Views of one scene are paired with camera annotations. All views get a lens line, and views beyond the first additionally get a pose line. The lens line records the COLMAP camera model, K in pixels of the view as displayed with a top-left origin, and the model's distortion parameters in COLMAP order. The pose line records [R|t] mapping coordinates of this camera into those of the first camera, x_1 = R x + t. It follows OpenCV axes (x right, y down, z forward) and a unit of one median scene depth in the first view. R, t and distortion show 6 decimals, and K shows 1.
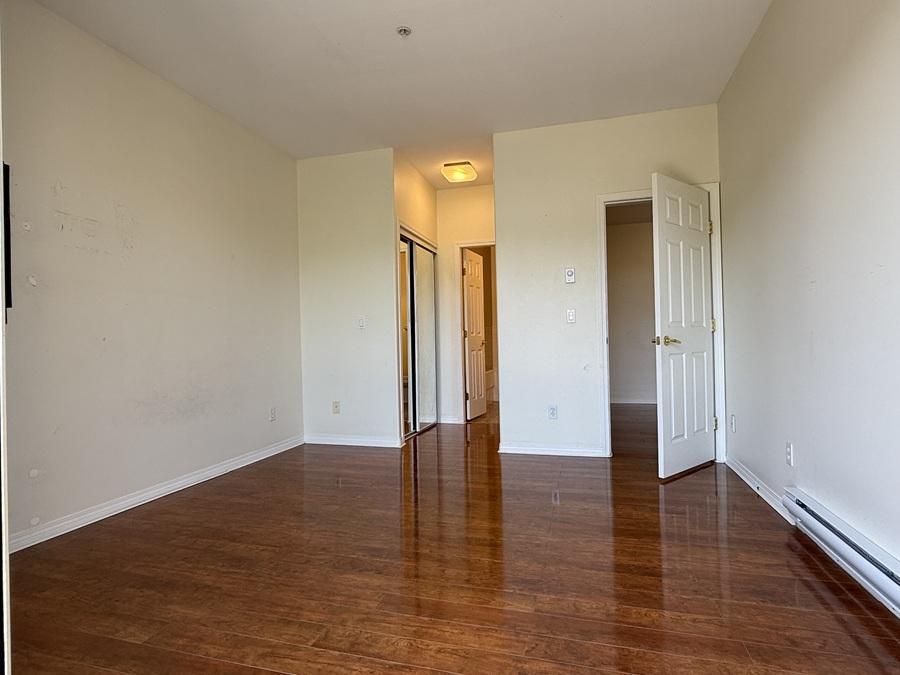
lens RADIAL K [[476.5, 0, 450.7], [0, 476.5, 338.2], [0, 0, 1]] dist [0.003631, 0.001699]
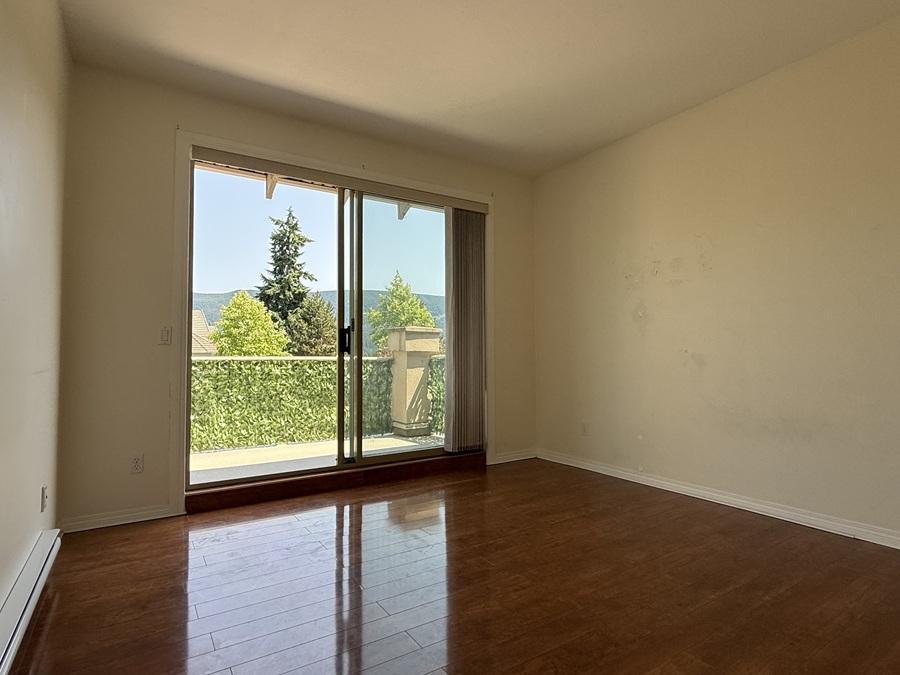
lens RADIAL K [[476.5, 0, 439.3], [0, 476.5, 338.9], [0, 0, 1]] dist [0.003631, 0.001699]
pose [[-0.658849, -0.000336, -0.752275, 0.724091], [0.021605, 0.999579, -0.019369, -0.021857], [0.751965, -0.029014, -0.658564, 1.537838]]
